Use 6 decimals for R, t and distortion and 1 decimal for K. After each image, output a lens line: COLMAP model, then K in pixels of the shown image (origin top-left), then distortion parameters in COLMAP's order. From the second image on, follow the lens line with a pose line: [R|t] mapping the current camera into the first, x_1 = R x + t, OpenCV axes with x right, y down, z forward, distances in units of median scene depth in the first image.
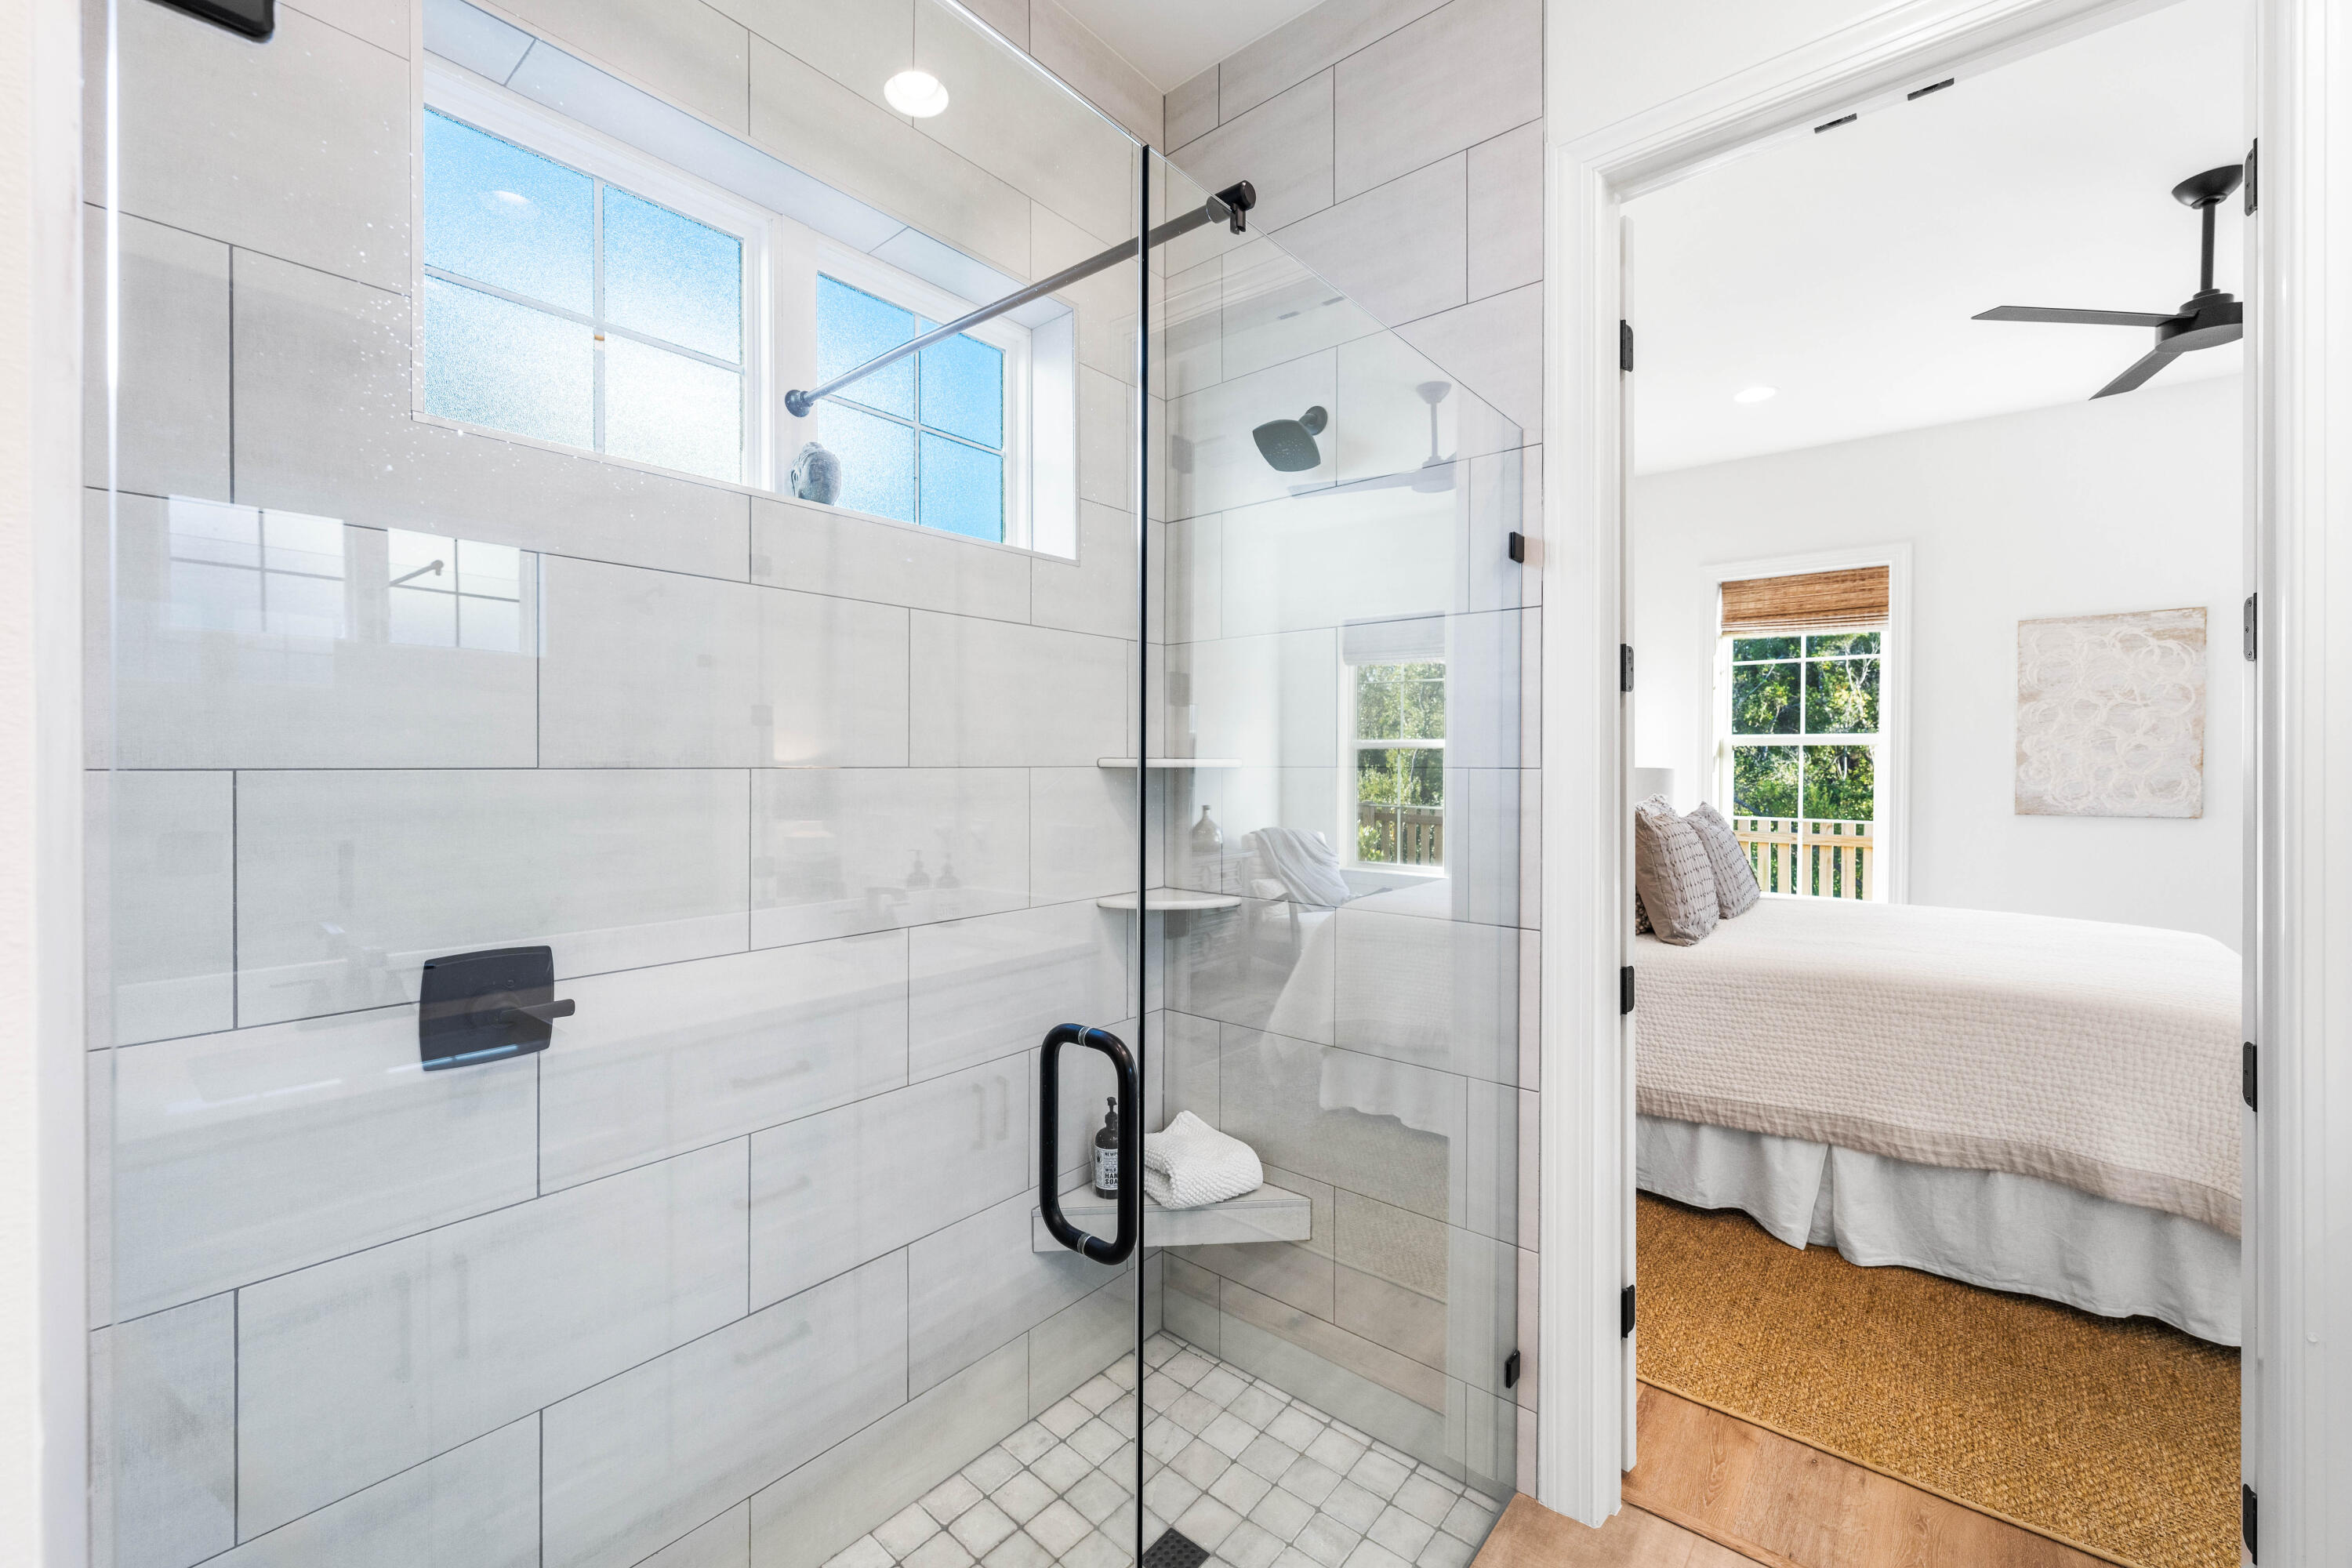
lens RADIAL K [[947.1, 0, 1175.9], [0, 947.1, 767.6], [0, 0, 1]] dist [-0.000558, -0.000075]
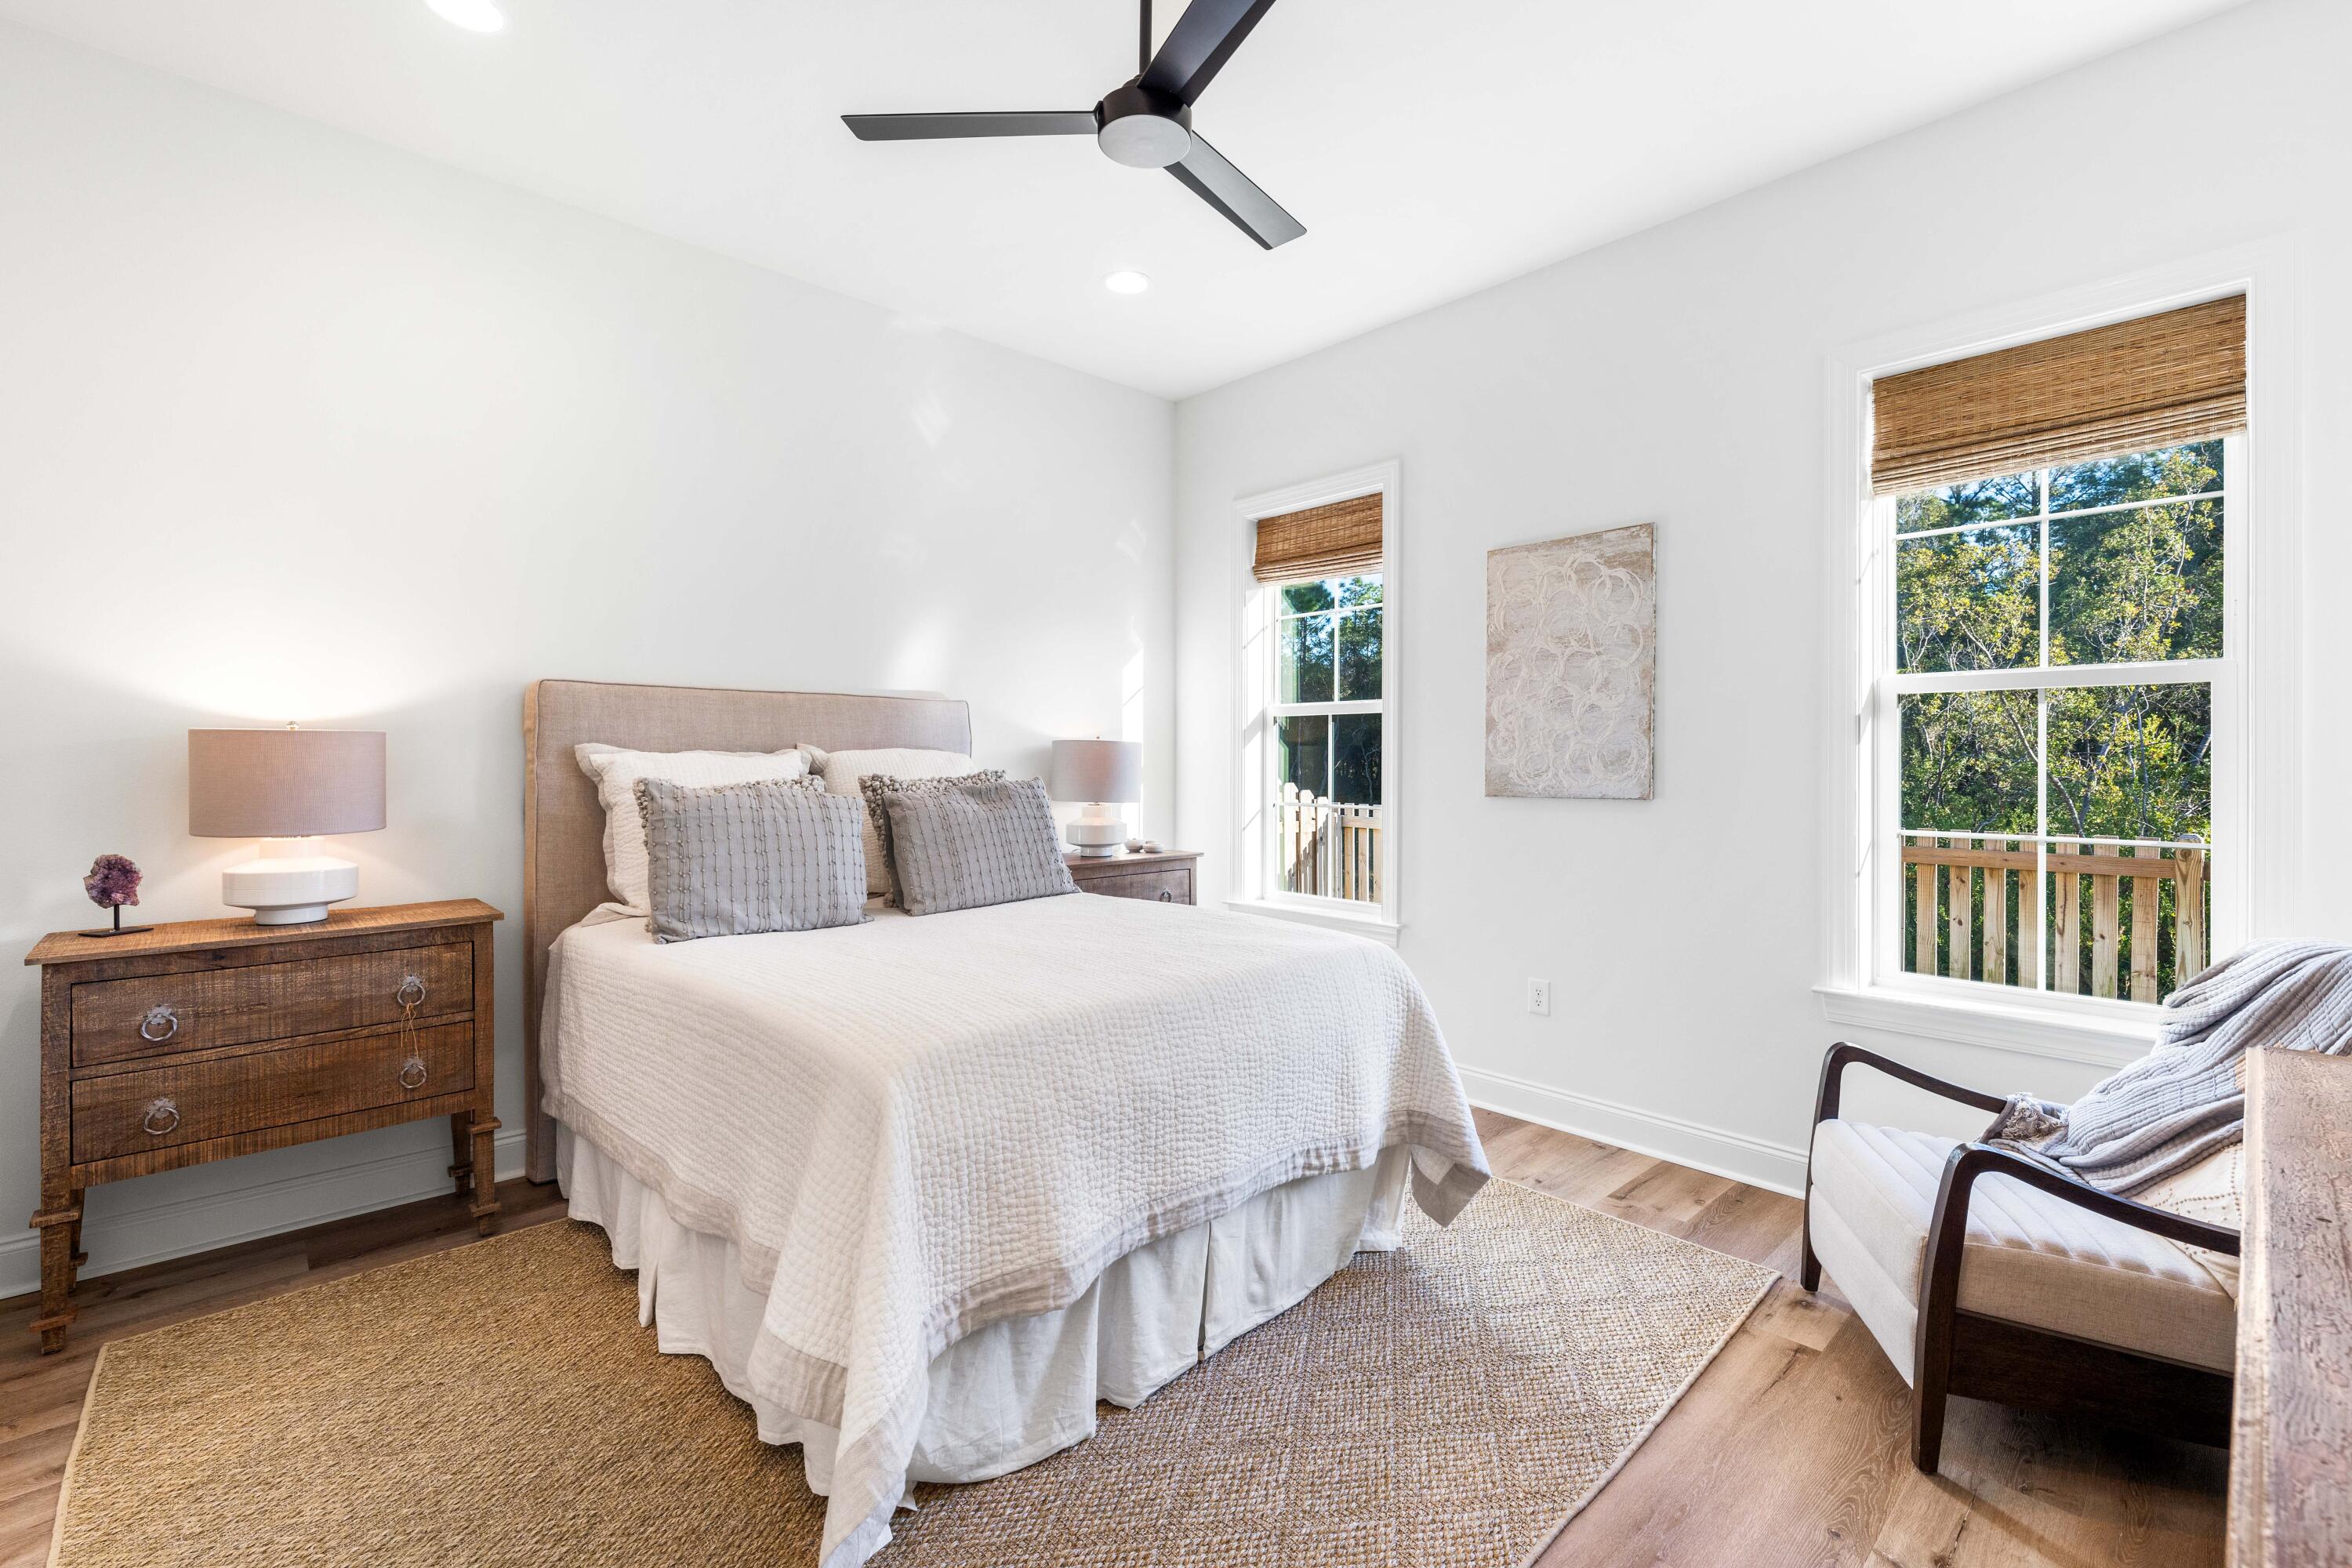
lens RADIAL K [[1018.9, 0, 1177.2], [0, 1018.9, 763.3], [0, 0, 1]] dist [-0.000843, -0.000216]
pose [[0.992281, 0.000262, -0.124009, 0.750504], [-0.000788, 0.999991, -0.004191, 0.026326], [0.124007, 0.004256, 0.992272, 0.126168]]
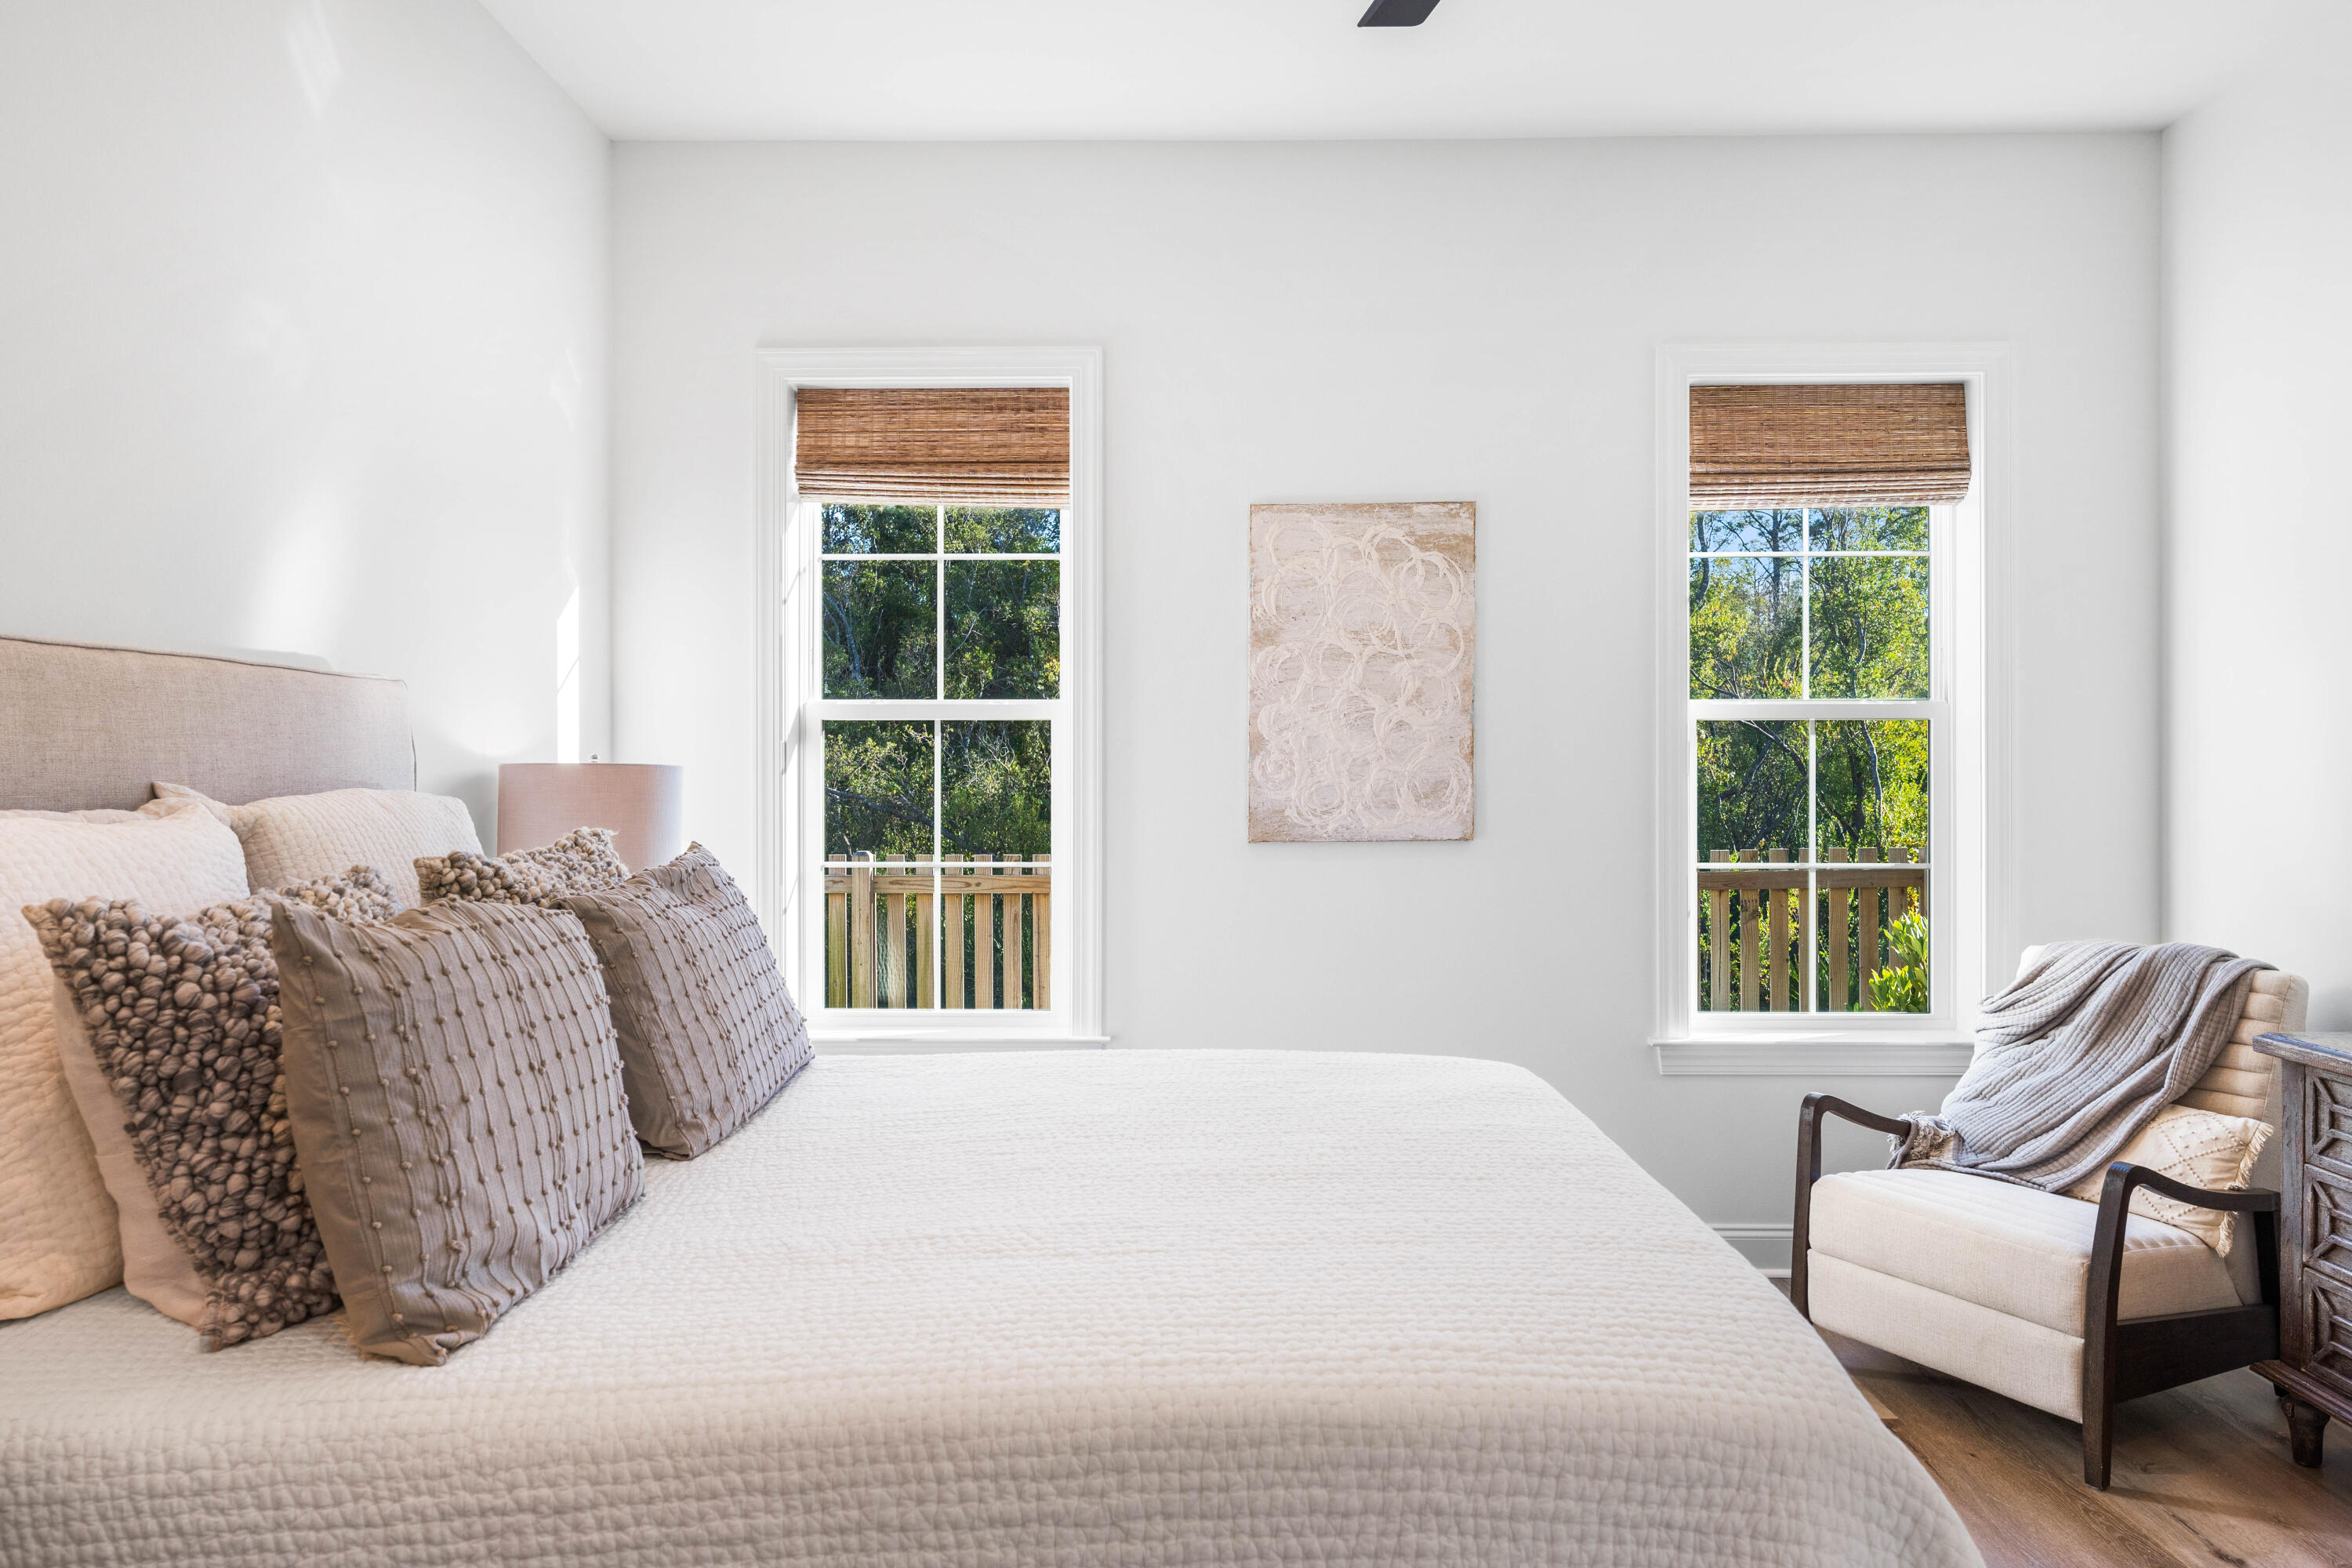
lens RADIAL K [[1478.4, 0, 1174.5], [0, 1478.4, 764.8], [0, 0, 1]] dist [0.000948, 0.000732]
pose [[0.775138, -0.004466, 0.631777, 0.293142], [0.008283, 0.999961, -0.003093, 0.005094], [-0.631738, 0.007630, 0.775144, 0.342033]]
